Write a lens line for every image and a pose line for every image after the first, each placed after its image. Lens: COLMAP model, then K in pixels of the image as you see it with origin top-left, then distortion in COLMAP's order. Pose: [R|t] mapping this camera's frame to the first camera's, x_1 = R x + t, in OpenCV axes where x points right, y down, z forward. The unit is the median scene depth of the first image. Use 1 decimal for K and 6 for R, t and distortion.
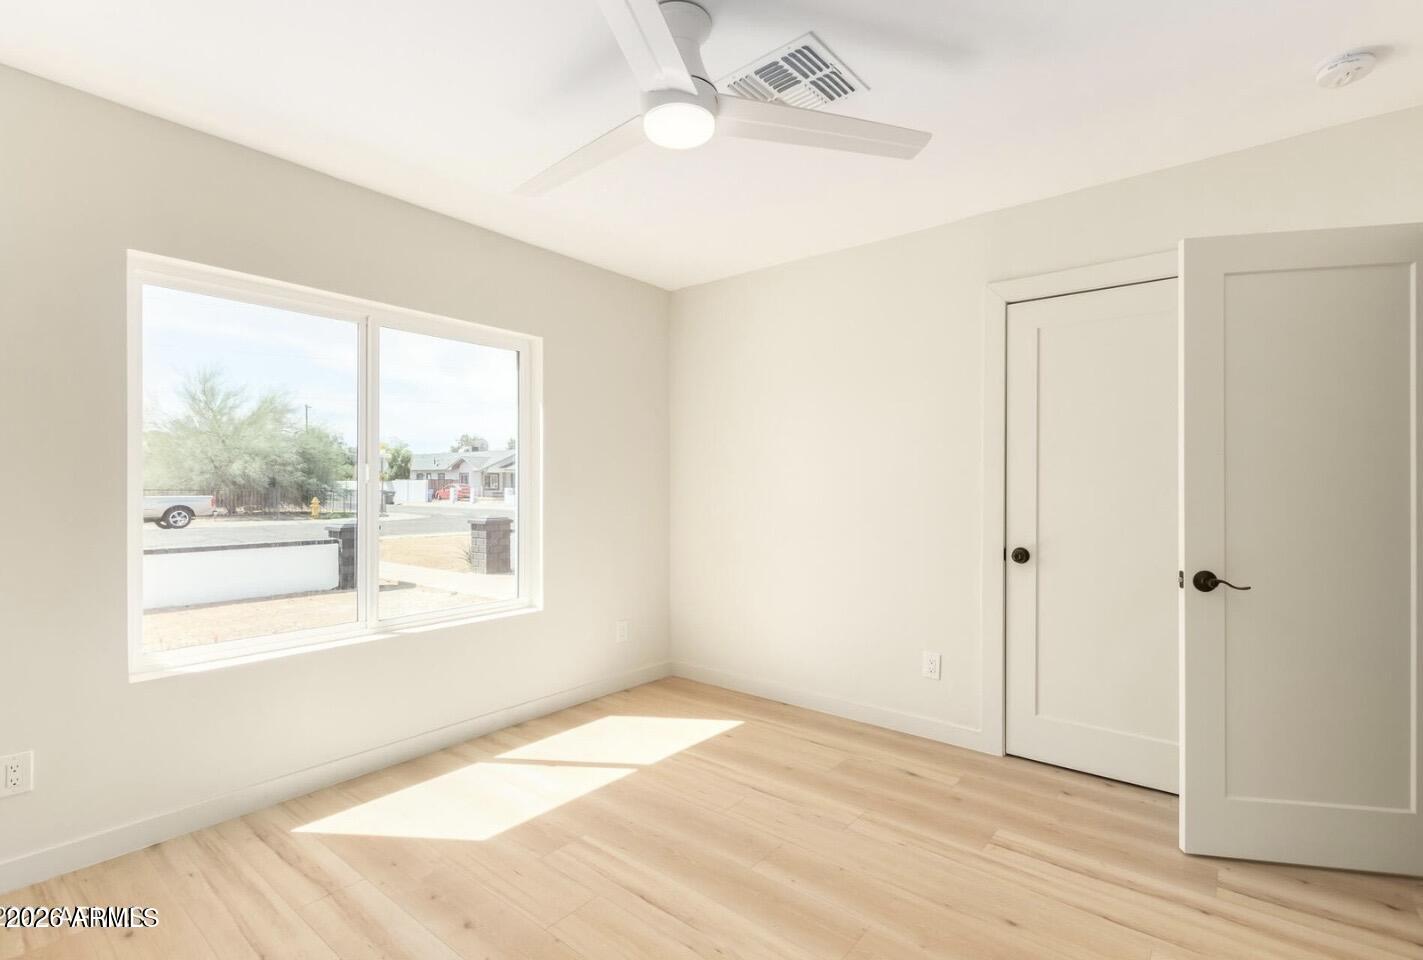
lens RADIAL K [[657.9, 0, 706.9], [0, 657.9, 486.2], [0, 0, 1]] dist [0.003348, -0.000255]
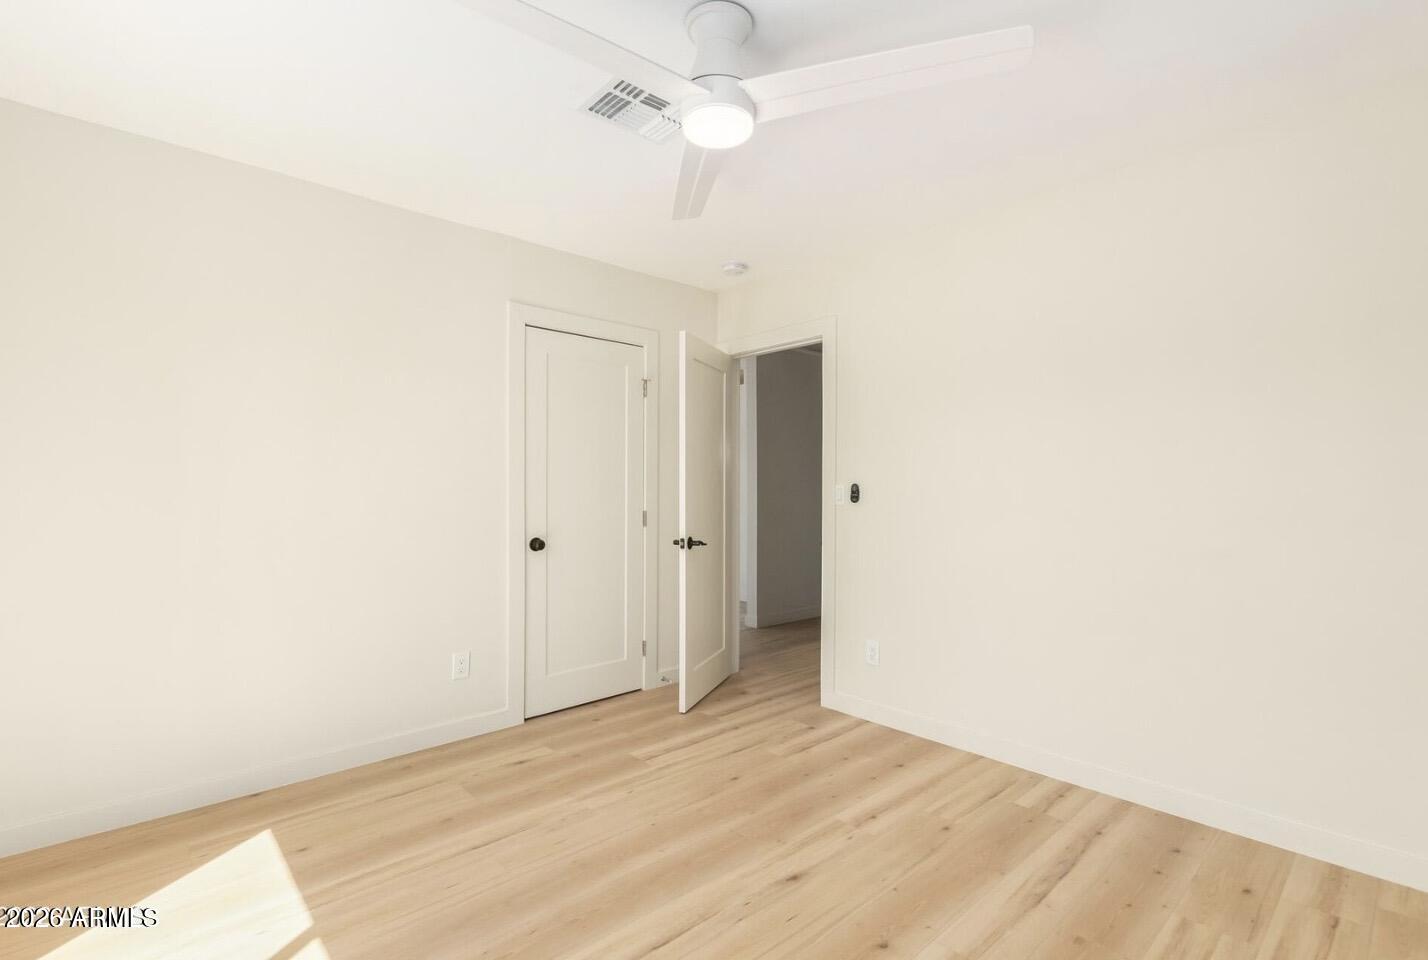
lens RADIAL K [[660.2, 0, 709.4], [0, 660.2, 486.2], [0, 0, 1]] dist [0.003348, -0.000255]
pose [[0.144409, -0.002955, 0.989514, -0.699459], [-0.002782, 0.999990, 0.003392, -0.002858], [-0.989514, -0.003242, 0.144399, 0.576067]]
